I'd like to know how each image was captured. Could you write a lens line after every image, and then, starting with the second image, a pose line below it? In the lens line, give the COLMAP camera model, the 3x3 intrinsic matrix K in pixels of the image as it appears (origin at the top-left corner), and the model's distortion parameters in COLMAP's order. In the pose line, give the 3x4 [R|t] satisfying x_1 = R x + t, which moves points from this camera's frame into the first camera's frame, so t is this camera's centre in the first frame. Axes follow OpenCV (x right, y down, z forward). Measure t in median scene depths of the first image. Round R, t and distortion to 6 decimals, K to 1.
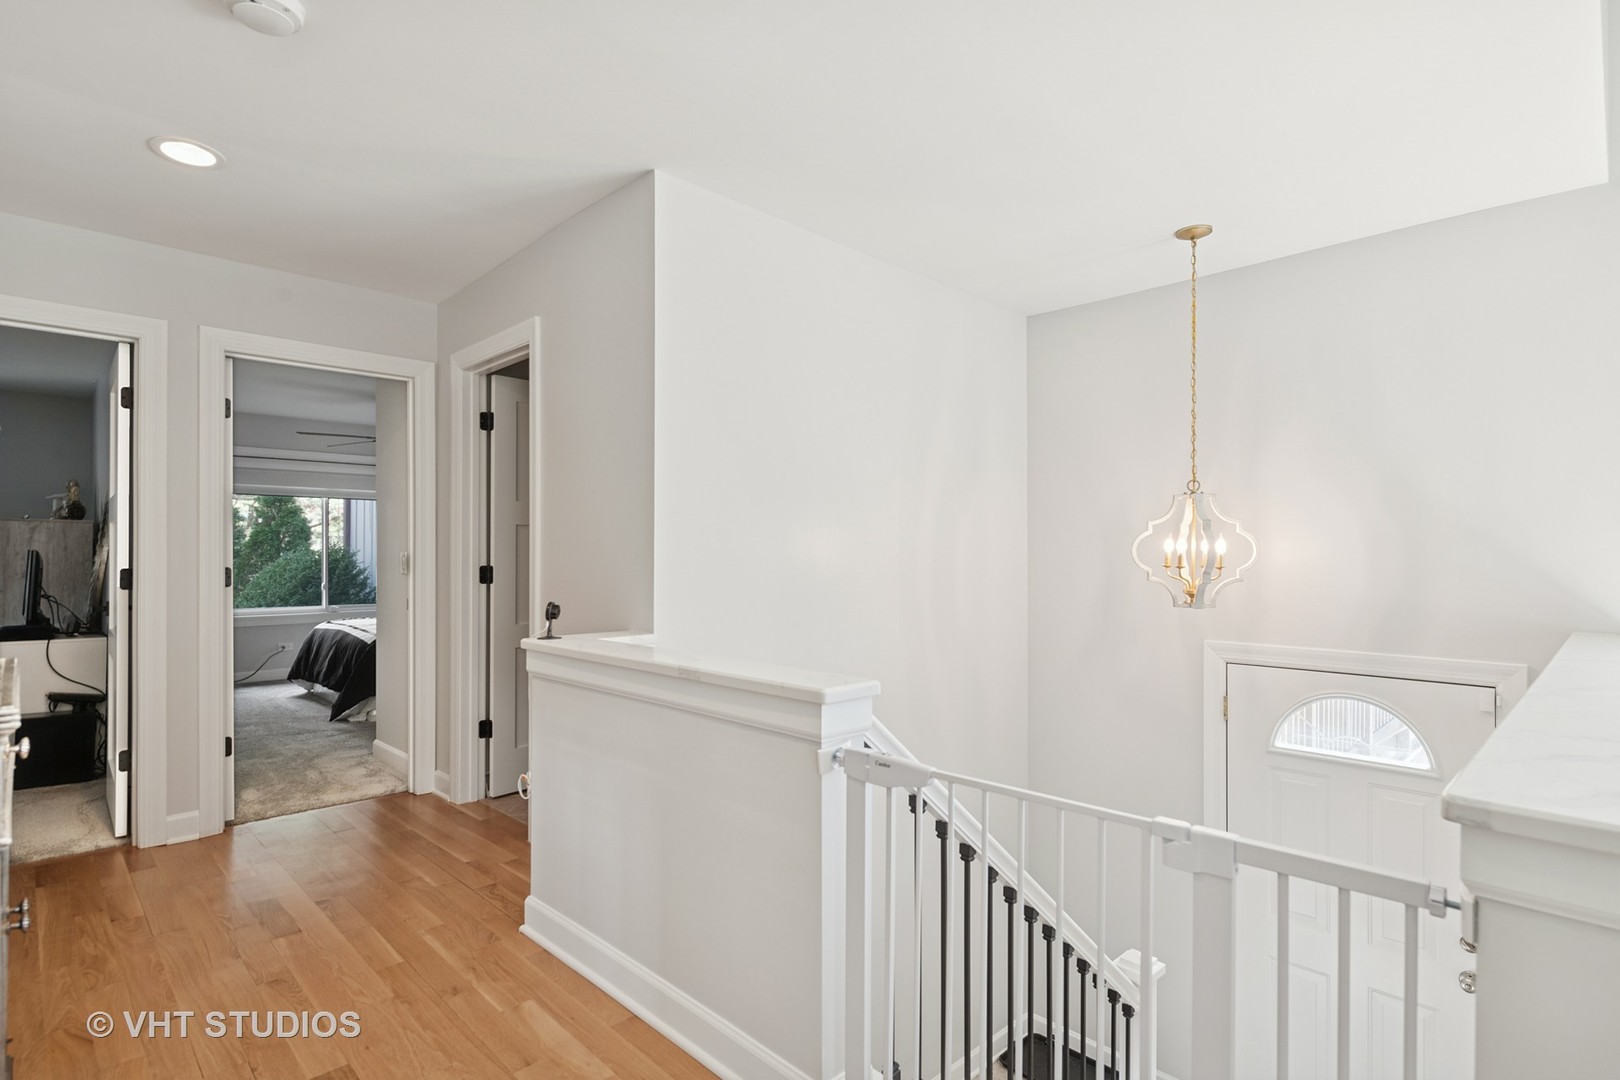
lens RADIAL K [[813.8, 0, 805.4], [0, 813.8, 547.2], [0, 0, 1]] dist [-0.002344, -0.000435]
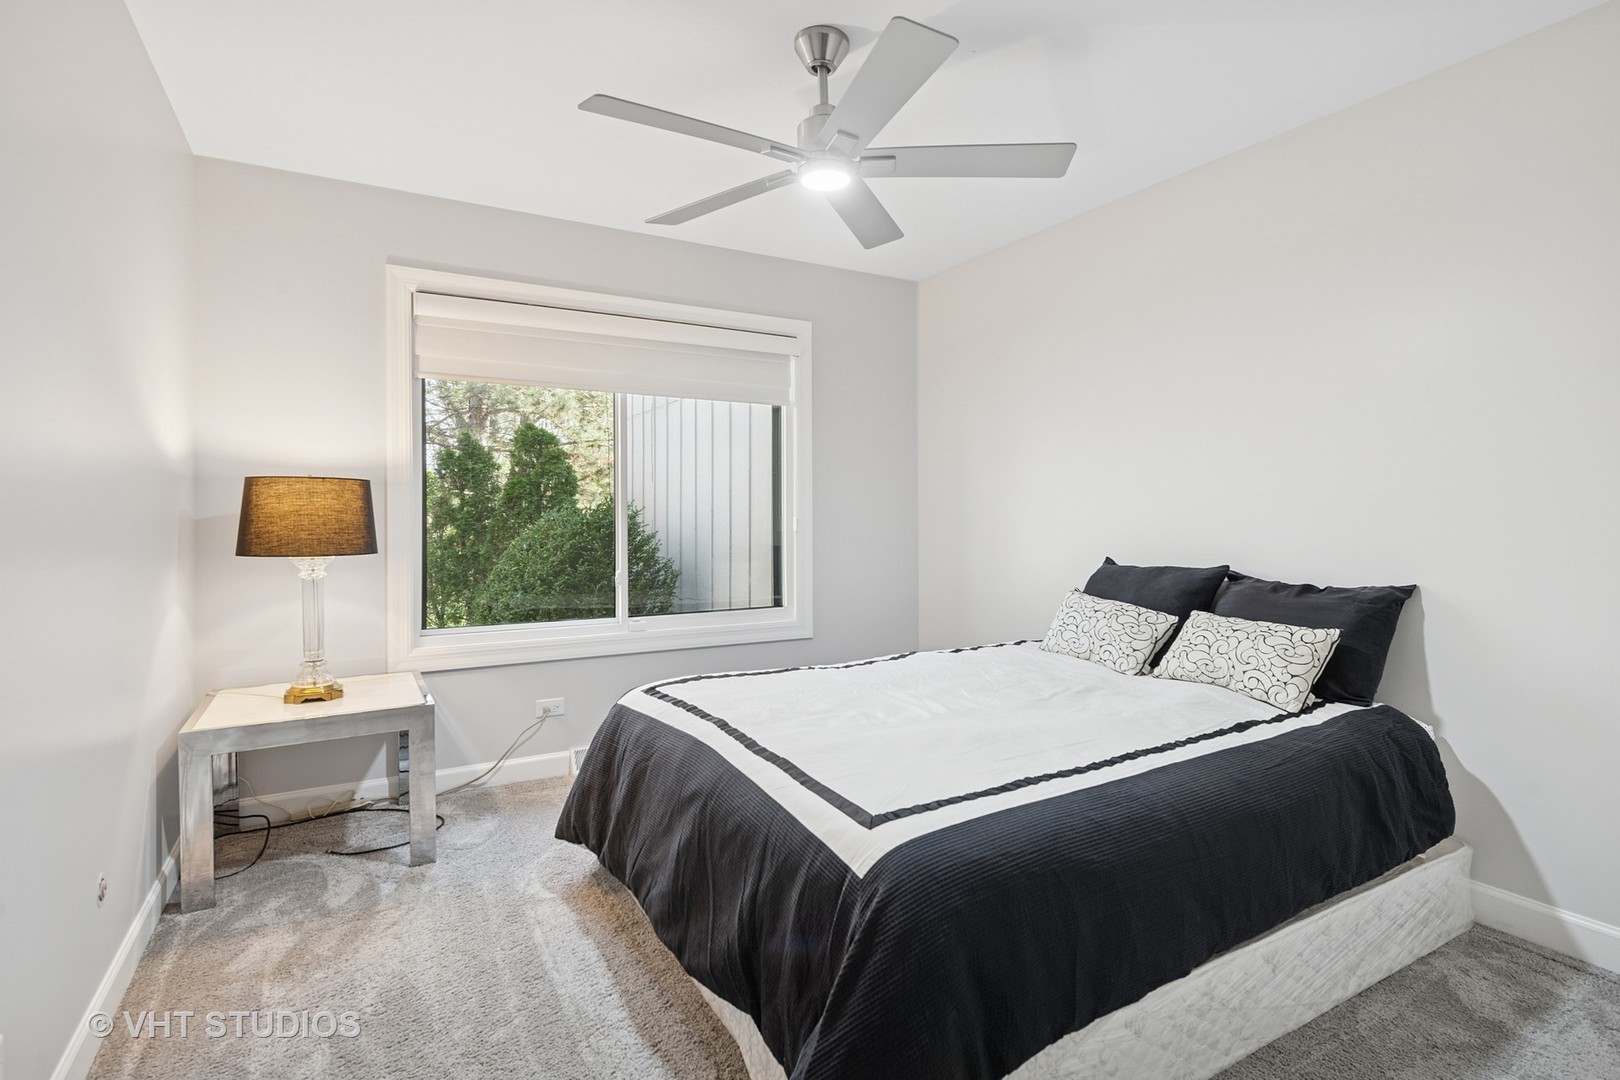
lens RADIAL K [[813.8, 0, 815.4], [0, 813.8, 533.5], [0, 0, 1]] dist [-0.002344, -0.000435]
pose [[0.968429, 0.002091, -0.249281, -0.239072], [0.006141, 0.999461, 0.032242, 0.004638], [0.249215, -0.032755, 0.967894, 0.375158]]
